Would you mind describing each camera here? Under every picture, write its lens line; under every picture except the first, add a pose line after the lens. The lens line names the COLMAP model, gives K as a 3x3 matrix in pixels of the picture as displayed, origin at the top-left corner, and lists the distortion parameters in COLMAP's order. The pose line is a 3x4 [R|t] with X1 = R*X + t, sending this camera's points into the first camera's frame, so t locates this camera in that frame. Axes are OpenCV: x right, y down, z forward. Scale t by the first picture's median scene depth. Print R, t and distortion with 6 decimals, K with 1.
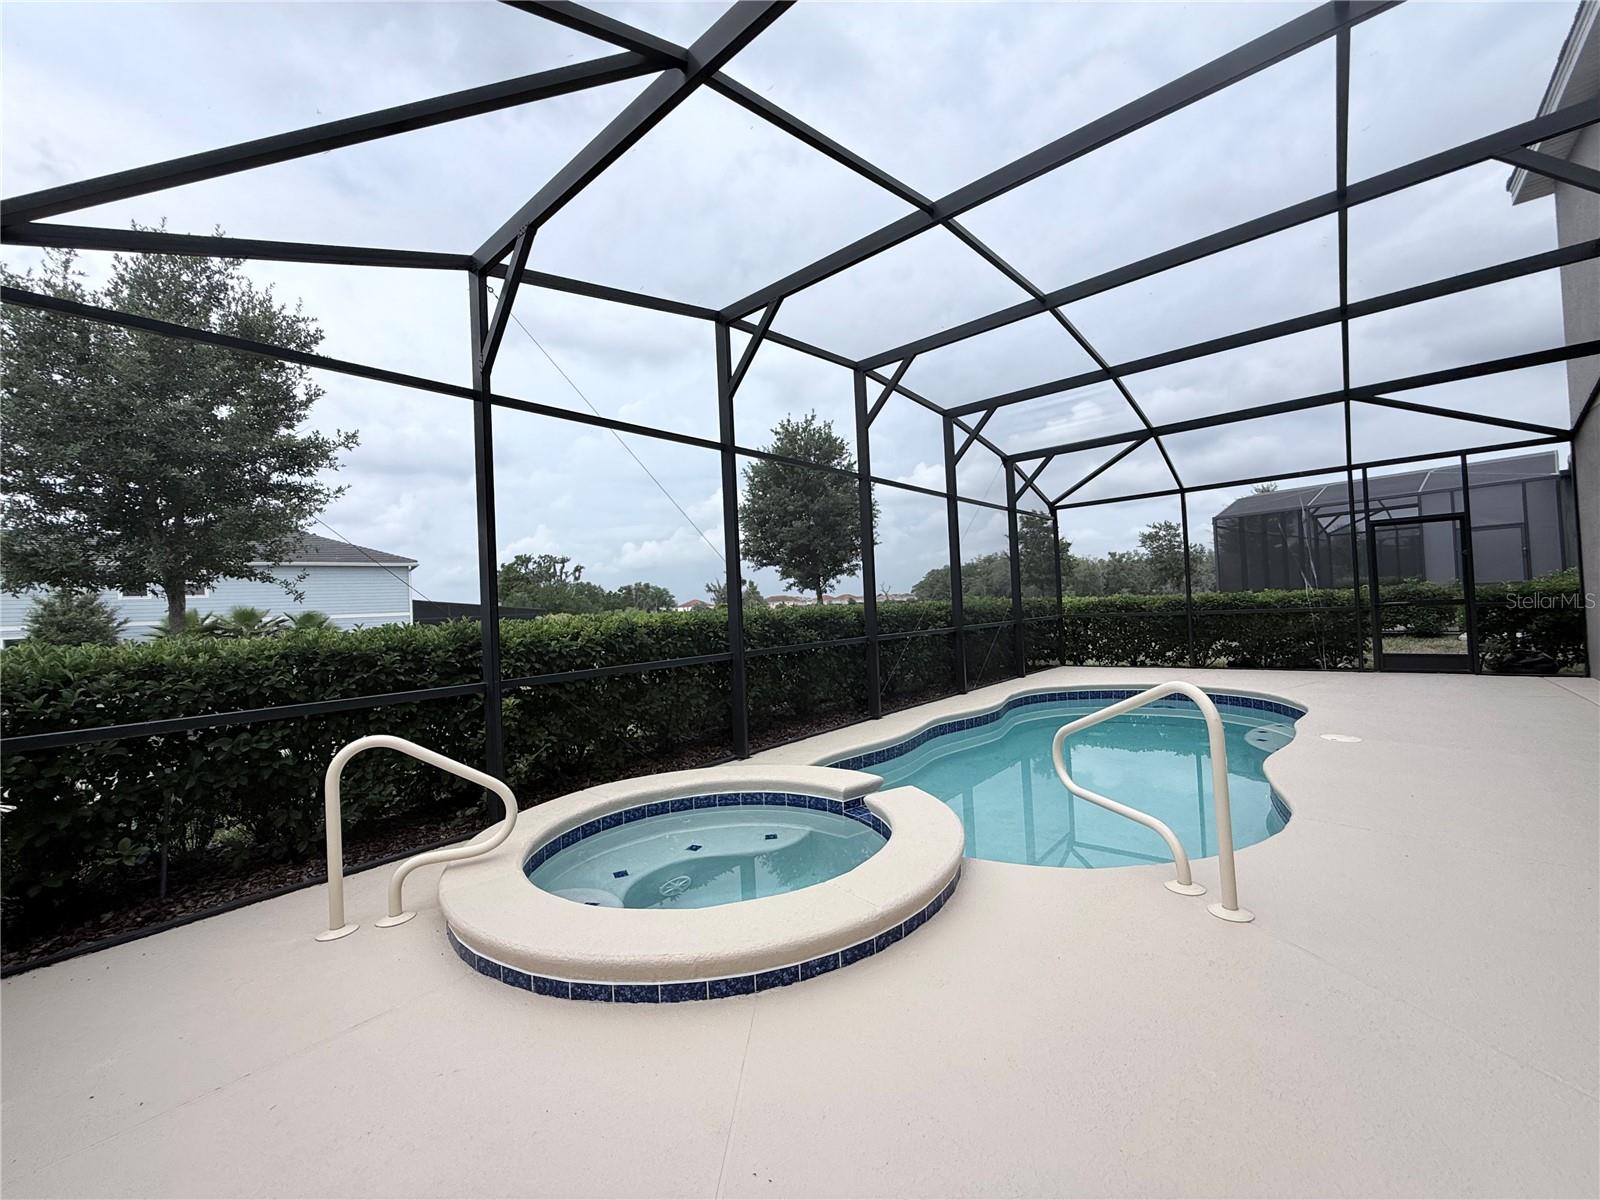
lens RADIAL K [[645.2, 0, 795.8], [0, 645.2, 597.6], [0, 0, 1]] dist [-0.000298, -0.000352]
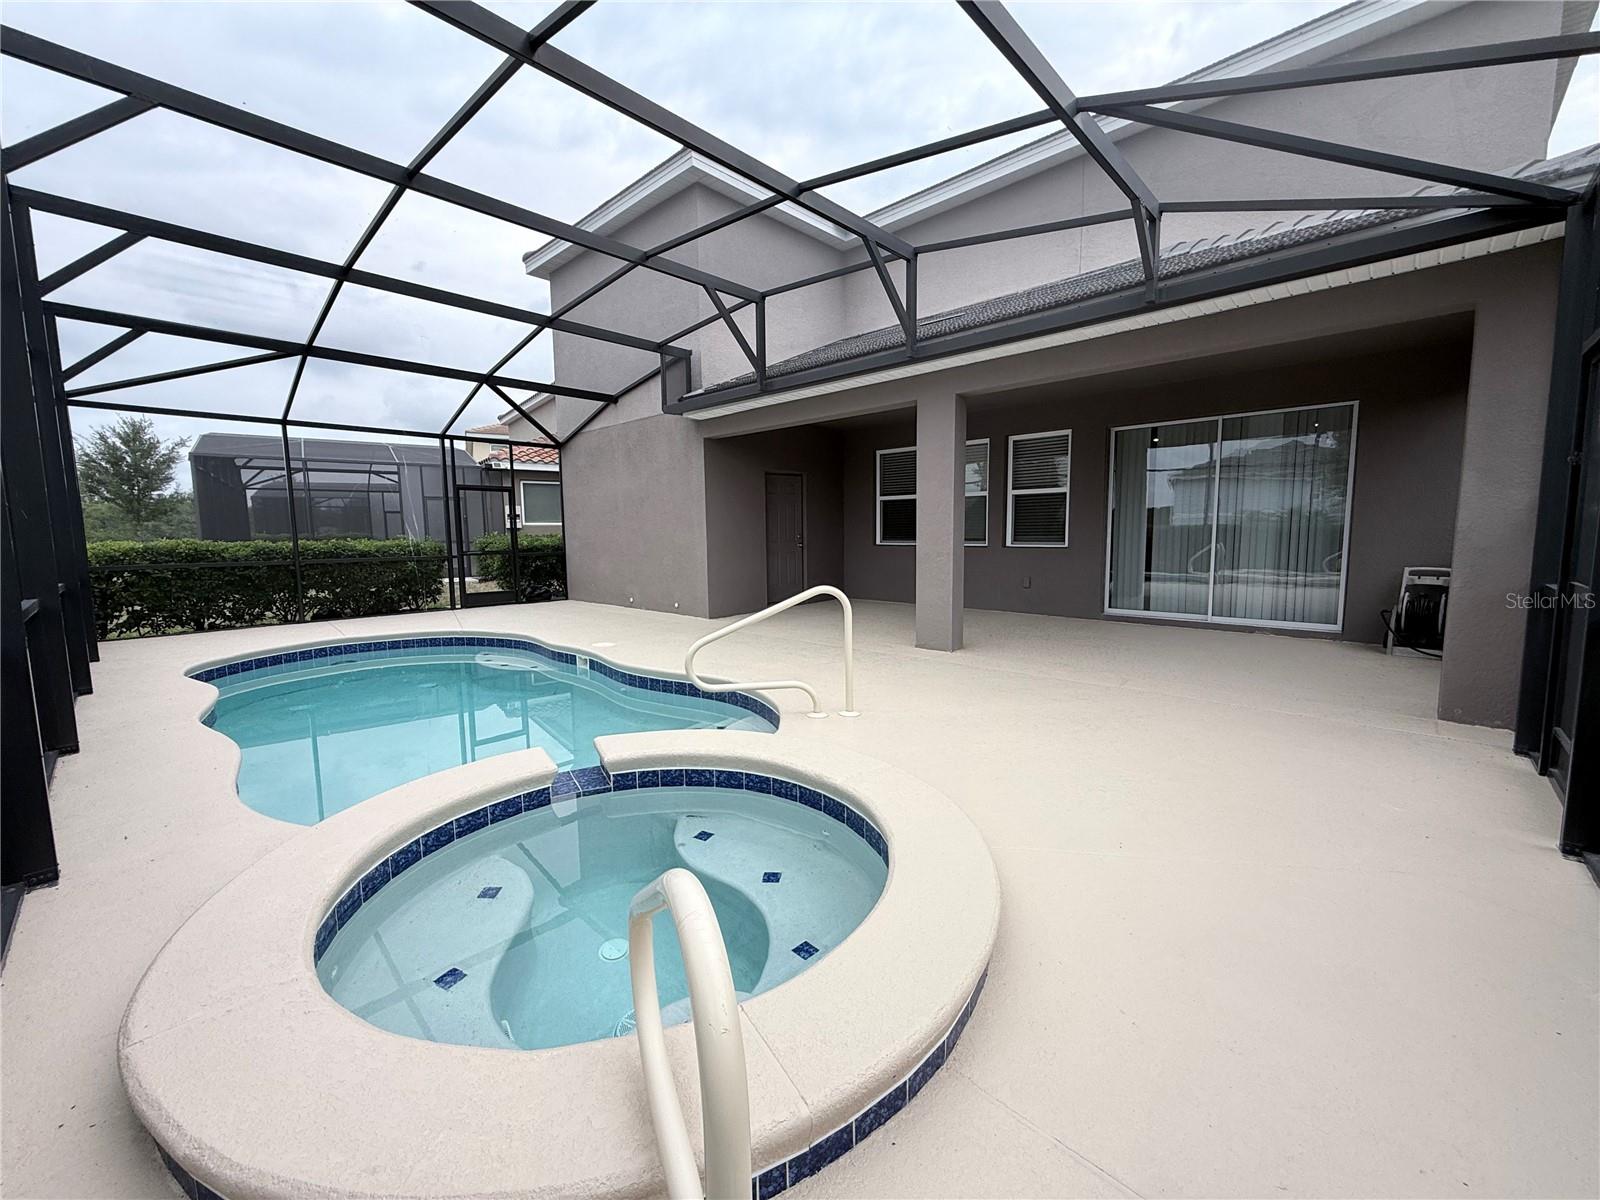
lens RADIAL K [[635.1, 0, 803.0], [0, 635.1, 599.9], [0, 0, 1]] dist [0.001080, 0.000110]
pose [[0.058490, -0.059996, 0.996484, -0.236920], [-0.009056, 0.998119, 0.060626, 0.016107], [-0.998247, -0.012570, 0.057837, 0.248957]]
